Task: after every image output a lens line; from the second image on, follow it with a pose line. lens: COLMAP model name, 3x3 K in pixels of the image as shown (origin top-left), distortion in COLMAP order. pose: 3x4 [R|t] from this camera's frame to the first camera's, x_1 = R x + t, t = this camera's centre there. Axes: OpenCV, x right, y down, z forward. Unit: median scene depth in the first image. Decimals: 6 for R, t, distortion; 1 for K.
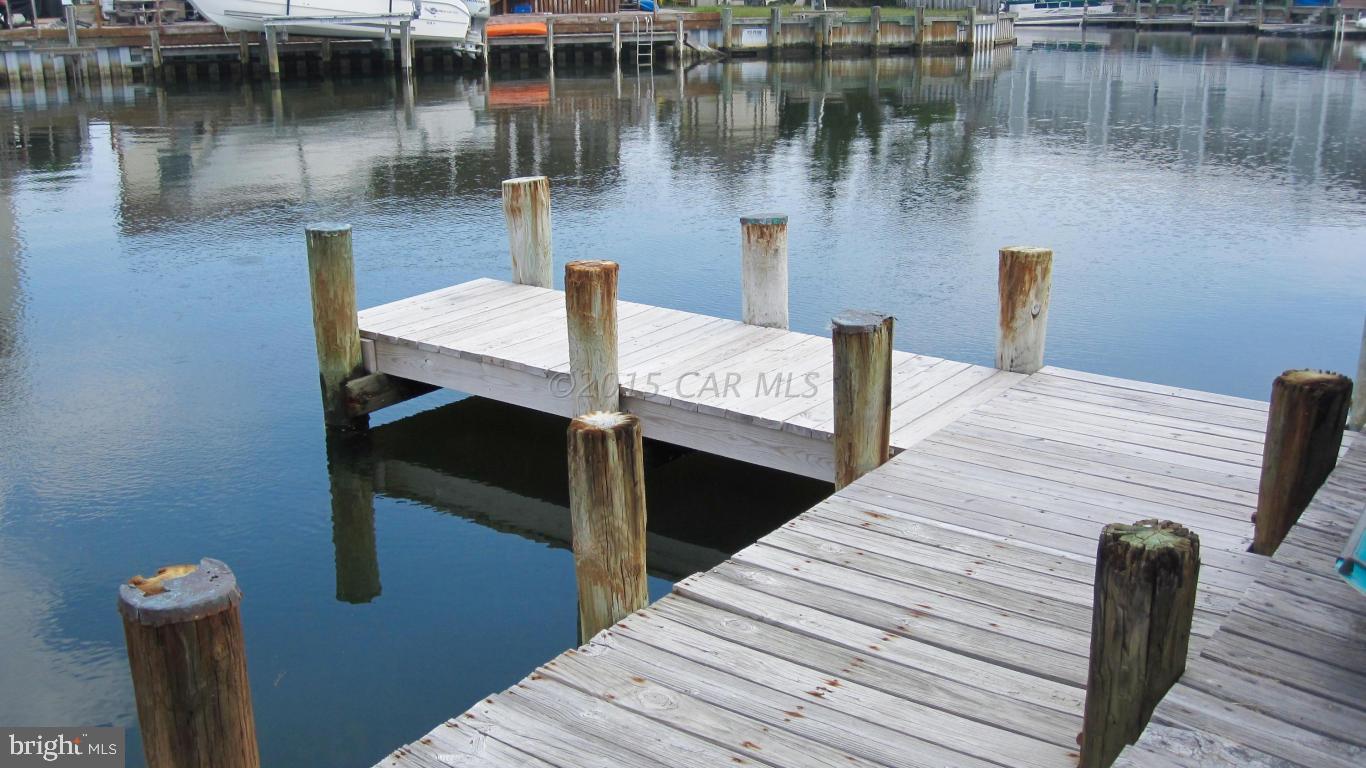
lens RADIAL K [[1306.3, 0, 683.0], [0, 1306.3, 384.0], [0, 0, 1]] dist [-0.087318, 0.040288]
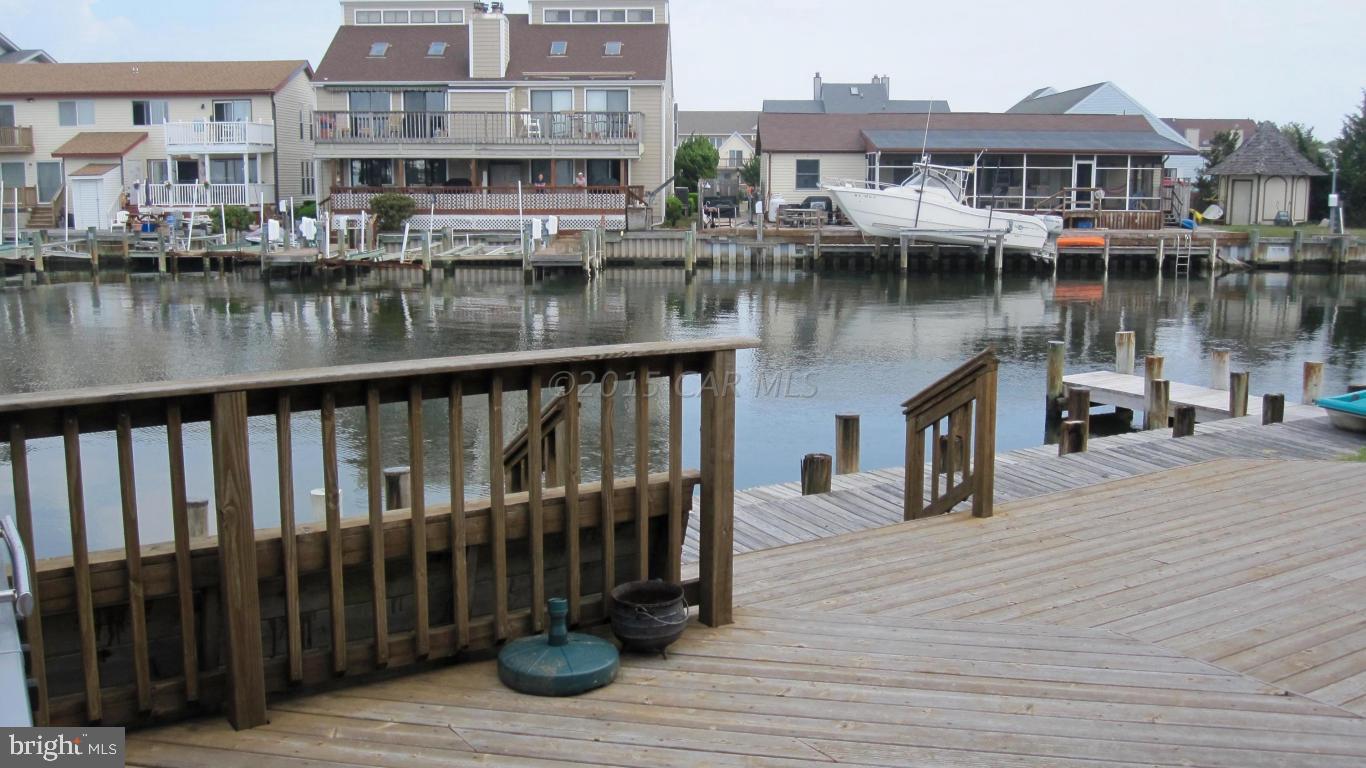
lens RADIAL K [[1306.3, 0, 683.0], [0, 1306.3, 384.0], [0, 0, 1]] dist [-0.087318, 0.040288]
pose [[0.921366, 0.067742, -0.382748, 0.010629], [-0.120944, 0.985779, -0.116670, 0.065969], [0.369401, 0.153787, 0.916456, -0.312136]]
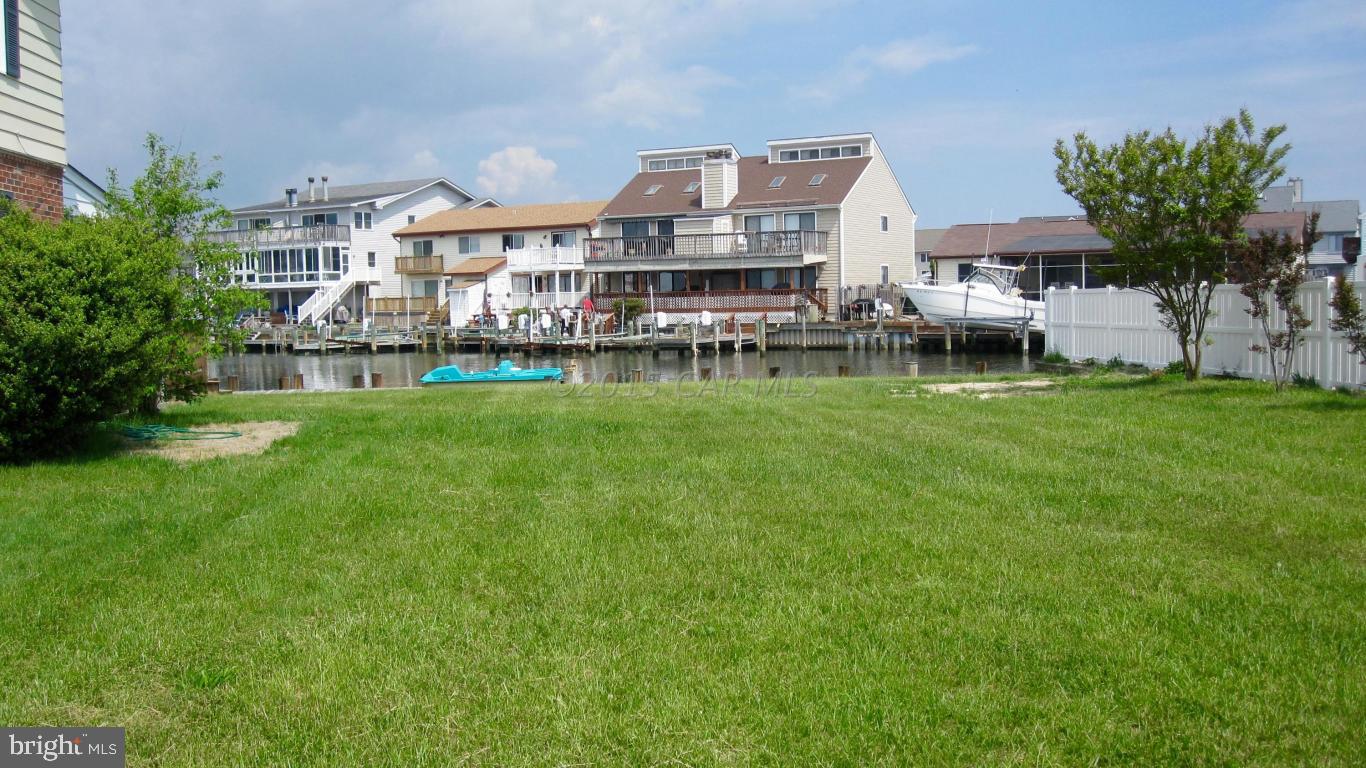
lens RADIAL K [[1306.3, 0, 683.0], [0, 1306.3, 384.0], [0, 0, 1]] dist [-0.087318, 0.040288]
pose [[0.639142, 0.043773, -0.767842, 0.667264], [-0.209642, 0.970488, -0.119178, 0.070395], [0.739965, 0.237144, 0.629456, -0.286363]]
